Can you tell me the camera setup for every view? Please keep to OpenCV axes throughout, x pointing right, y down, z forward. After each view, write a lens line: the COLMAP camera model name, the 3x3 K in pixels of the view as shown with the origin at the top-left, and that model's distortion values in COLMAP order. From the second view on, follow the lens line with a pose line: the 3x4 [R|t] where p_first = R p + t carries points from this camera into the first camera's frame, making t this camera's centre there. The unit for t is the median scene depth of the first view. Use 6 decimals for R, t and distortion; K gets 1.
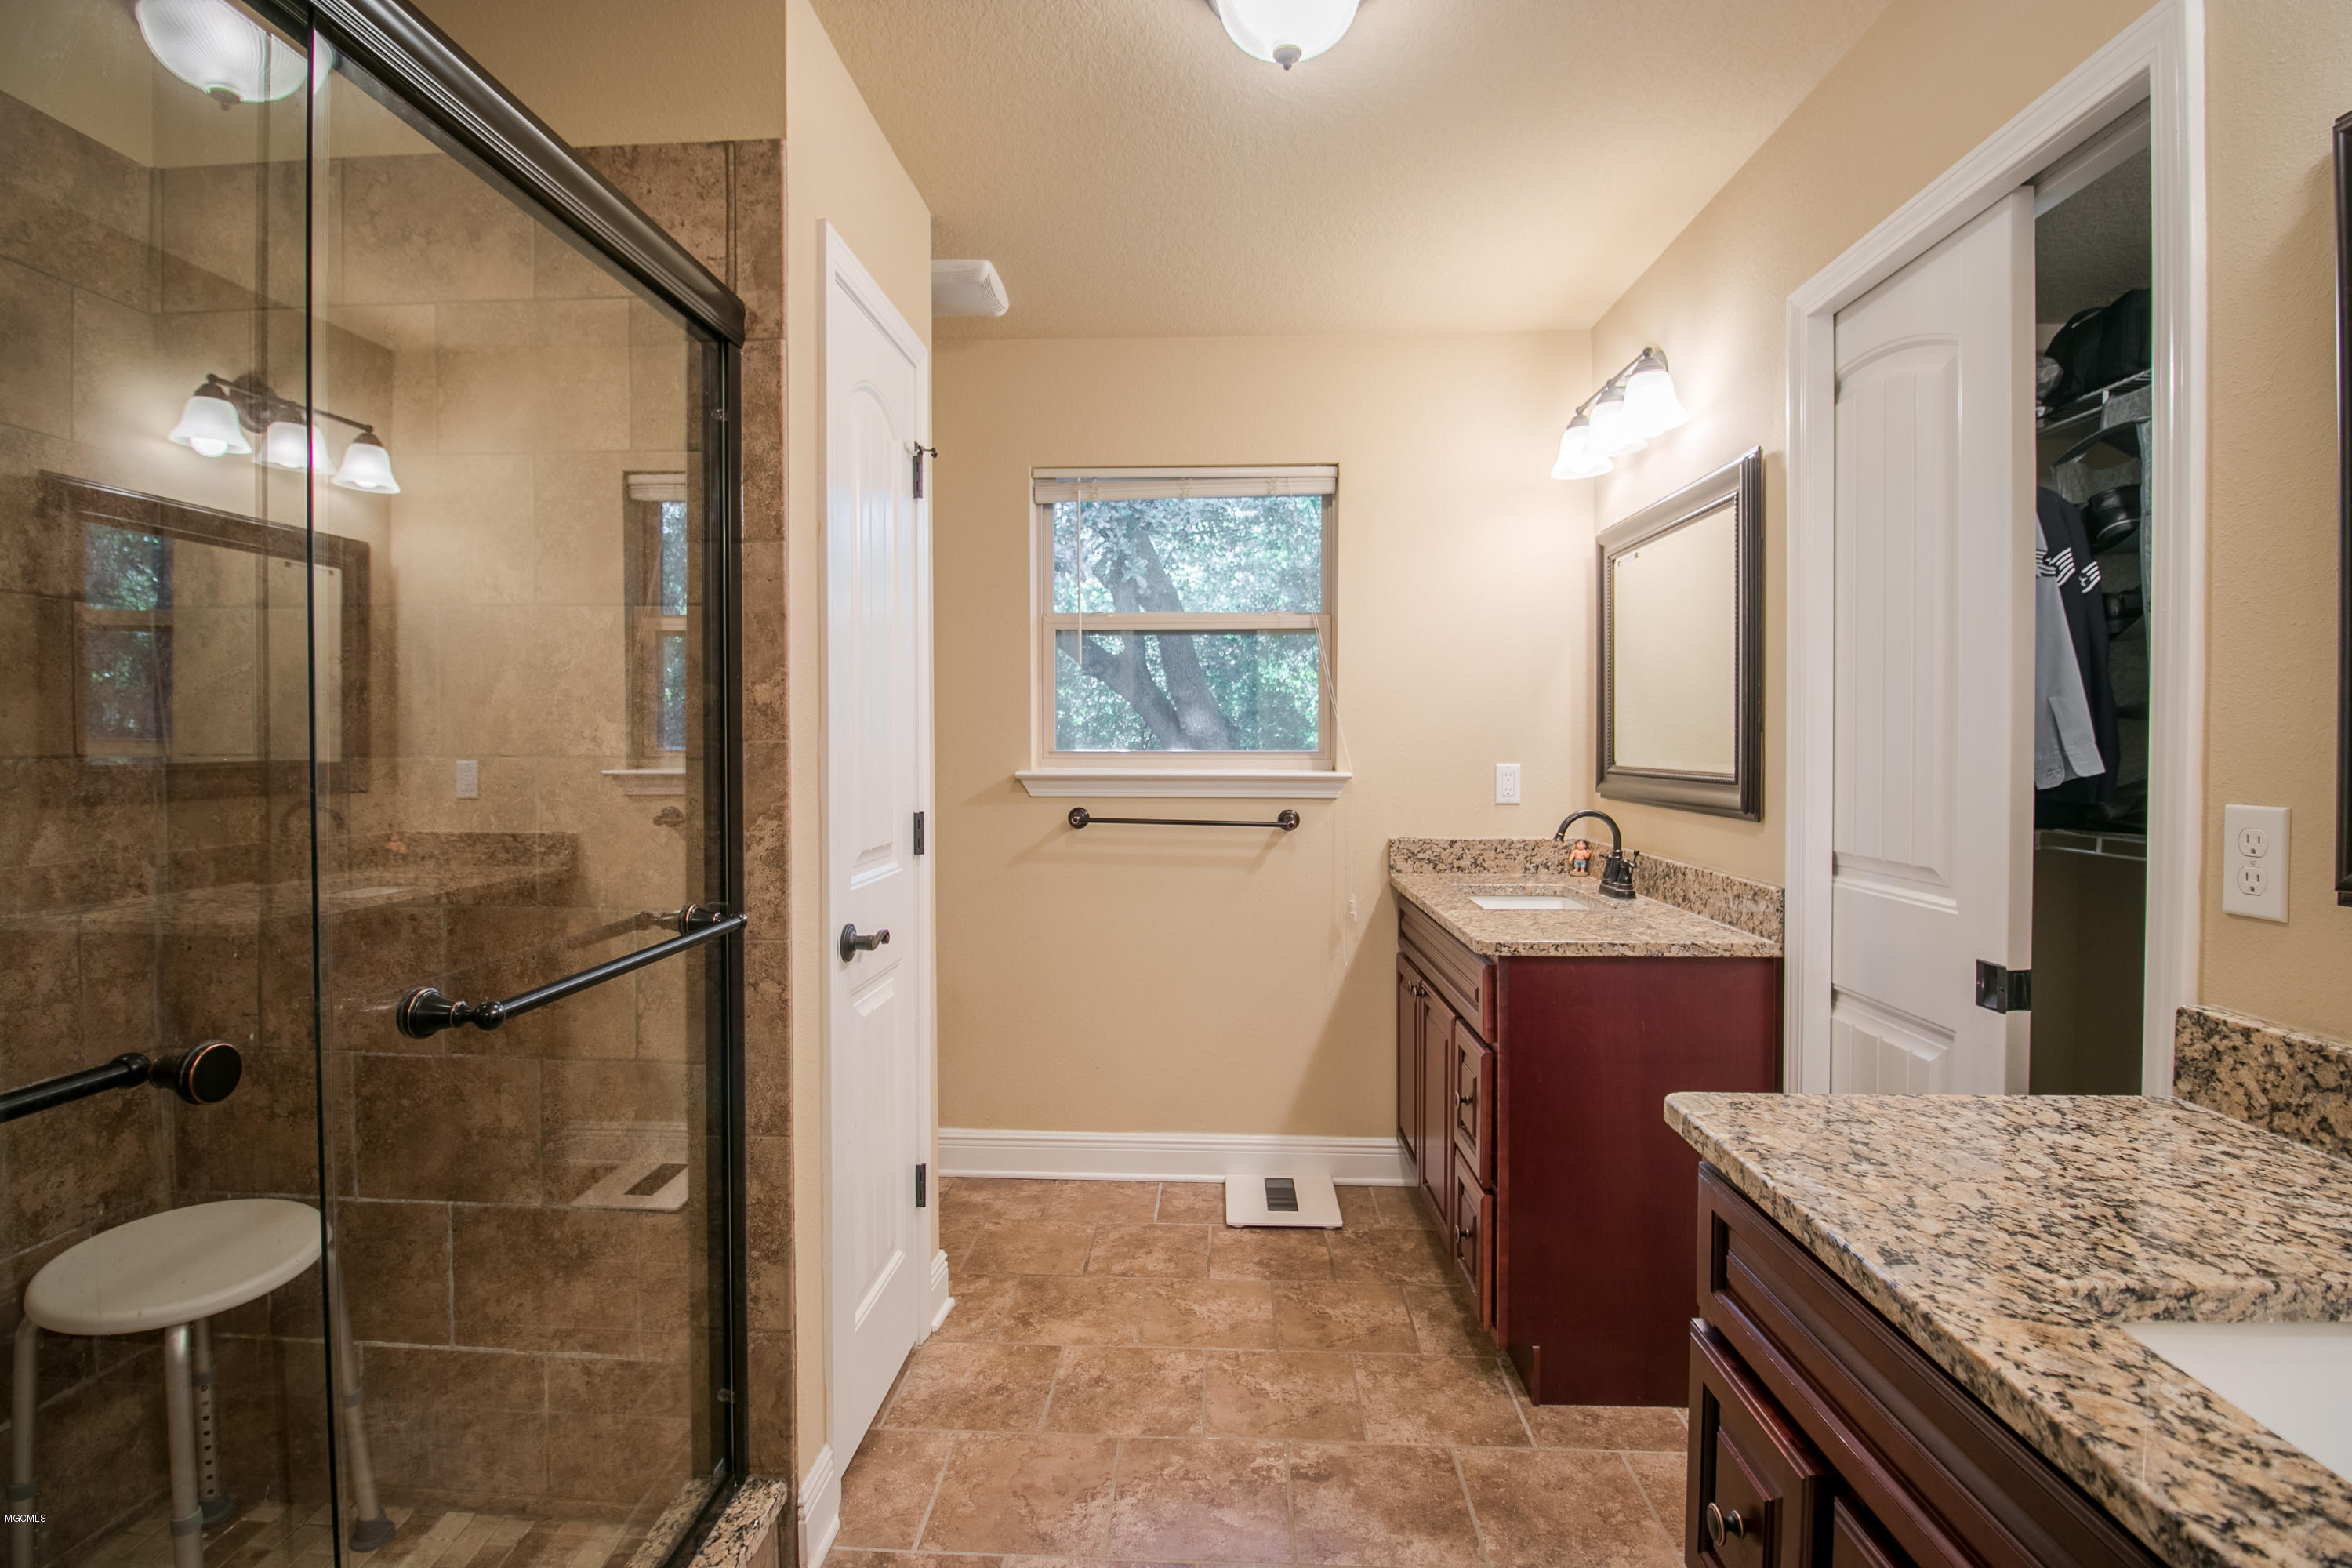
lens RADIAL K [[1101.4, 0, 1178.2], [0, 1101.4, 763.5], [0, 0, 1]] dist [0.001308, -0.014315]
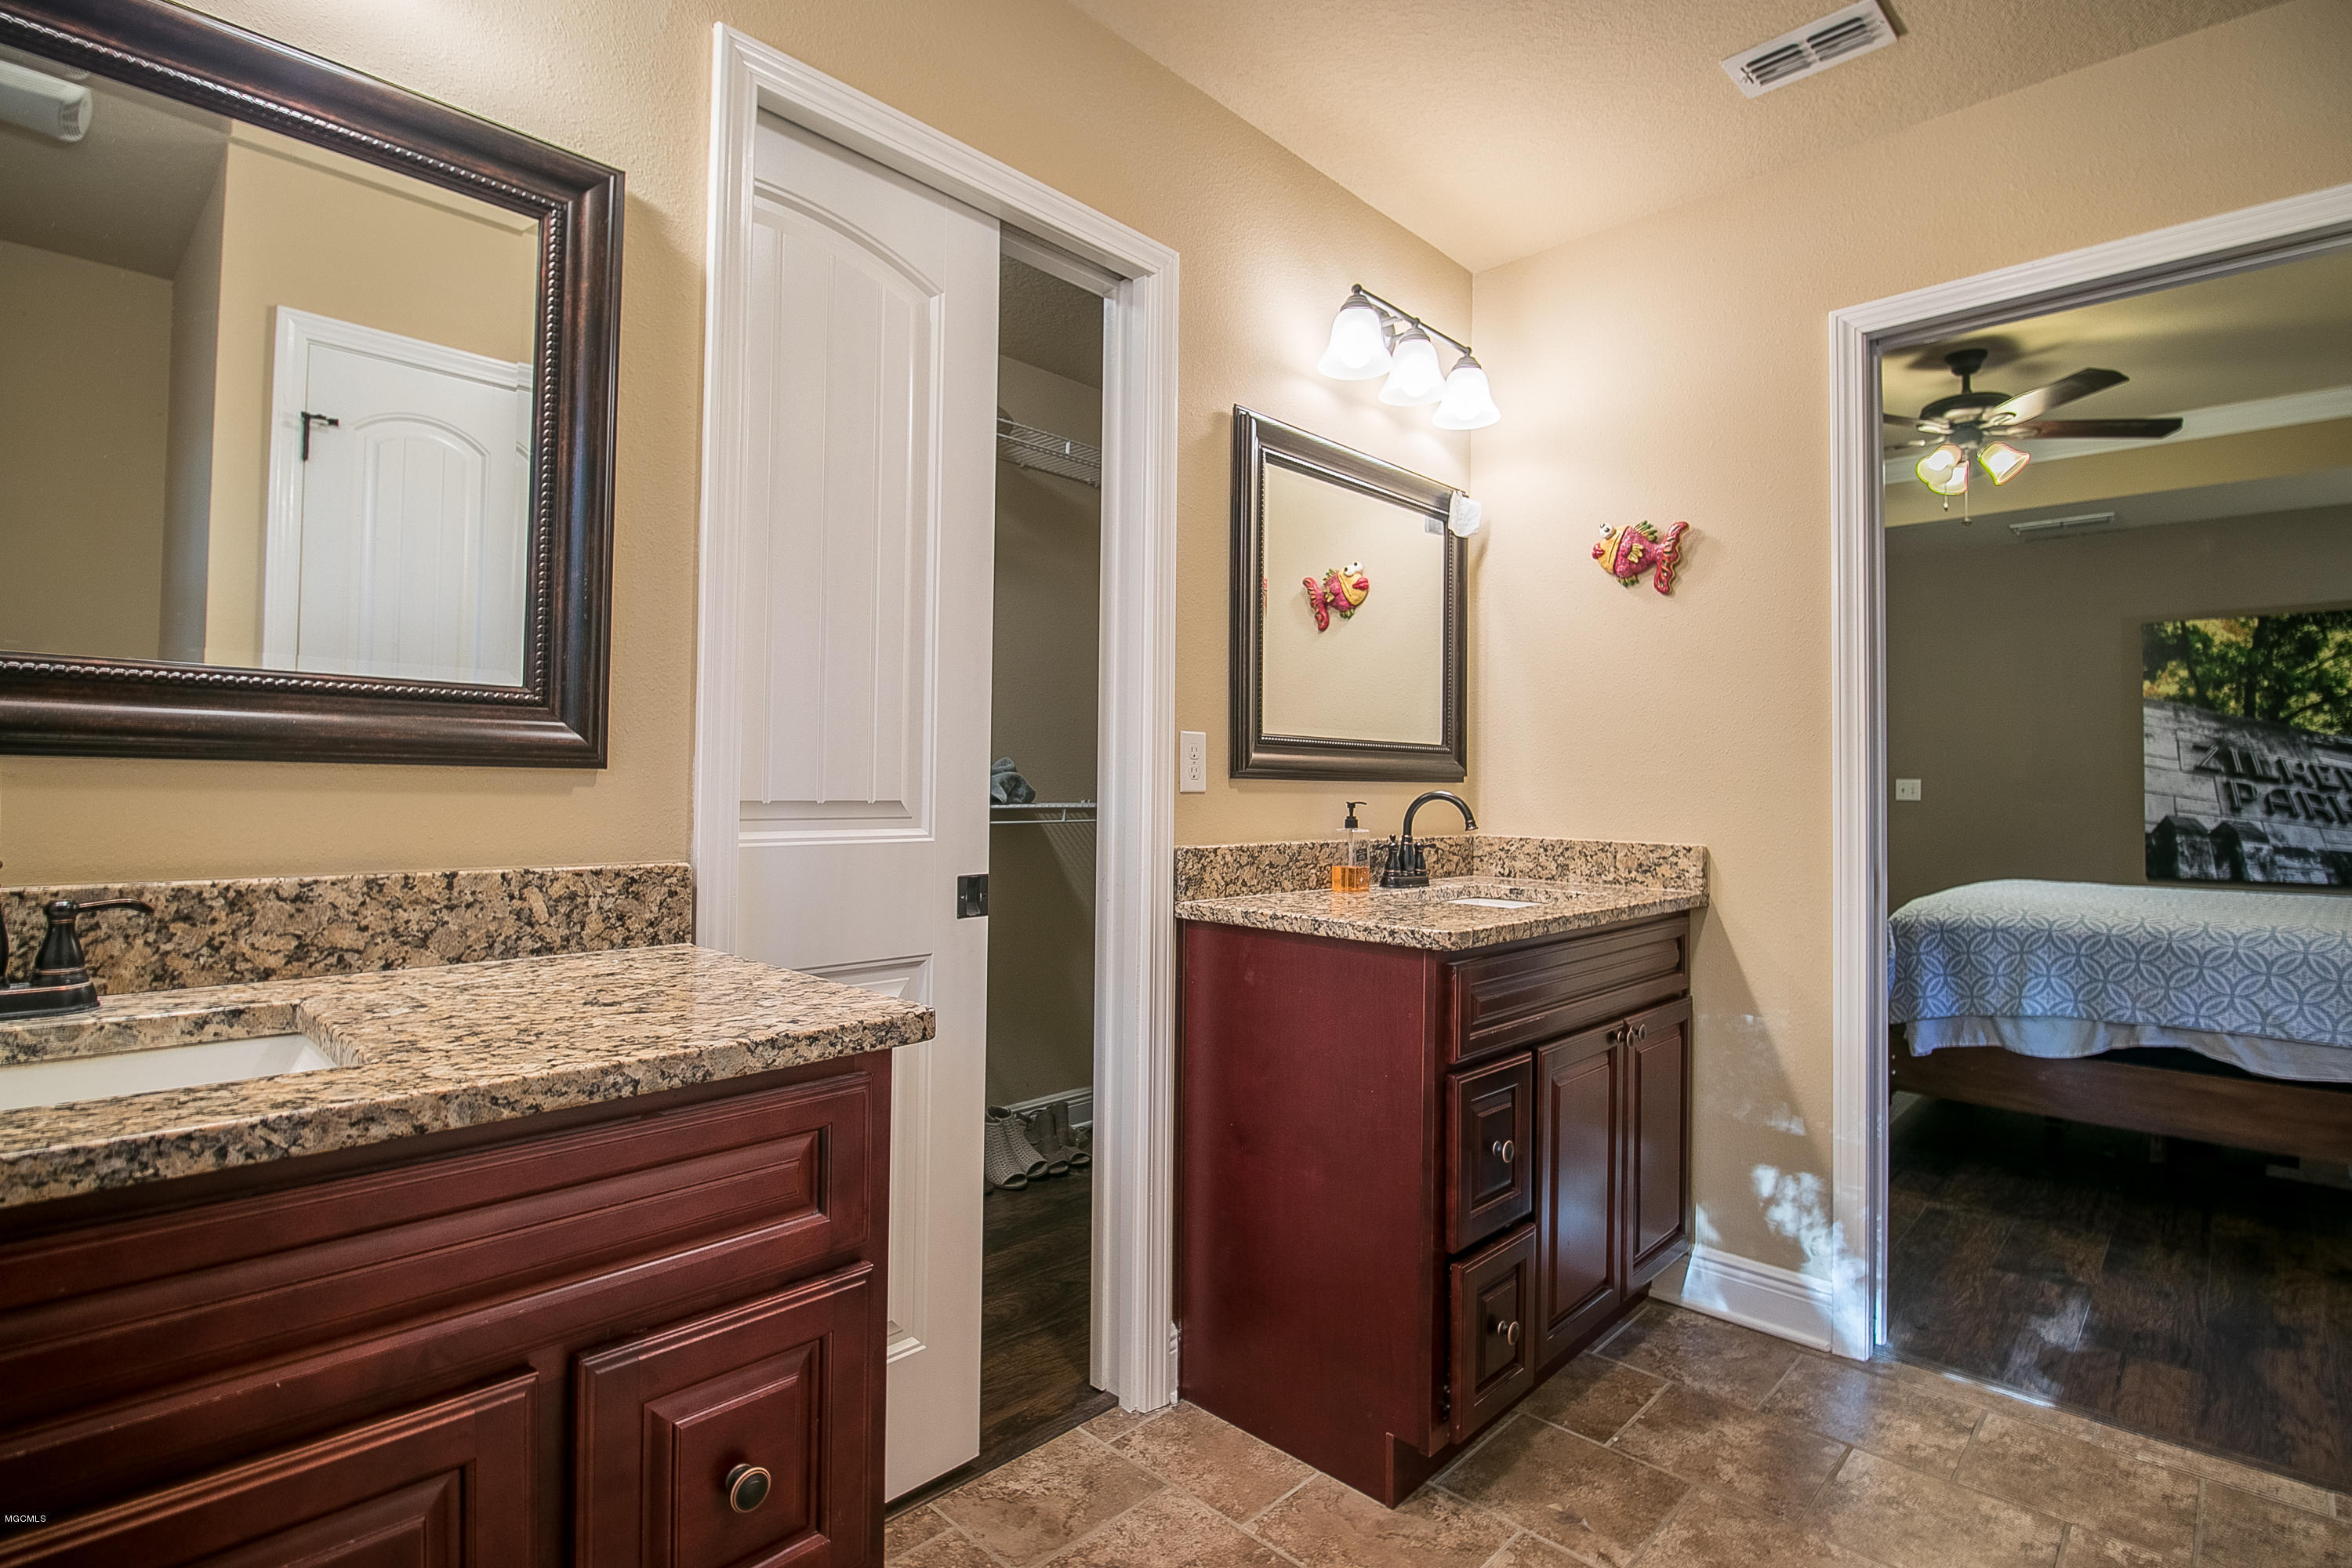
lens RADIAL K [[1101.4, 0, 1178.2], [0, 1101.4, 763.5], [0, 0, 1]] dist [0.001308, -0.014315]
pose [[-0.748882, 0.007733, 0.662659, -0.182402], [0.001724, 0.999951, -0.009721, 0.085992], [-0.662701, -0.006138, -0.748859, 1.874807]]
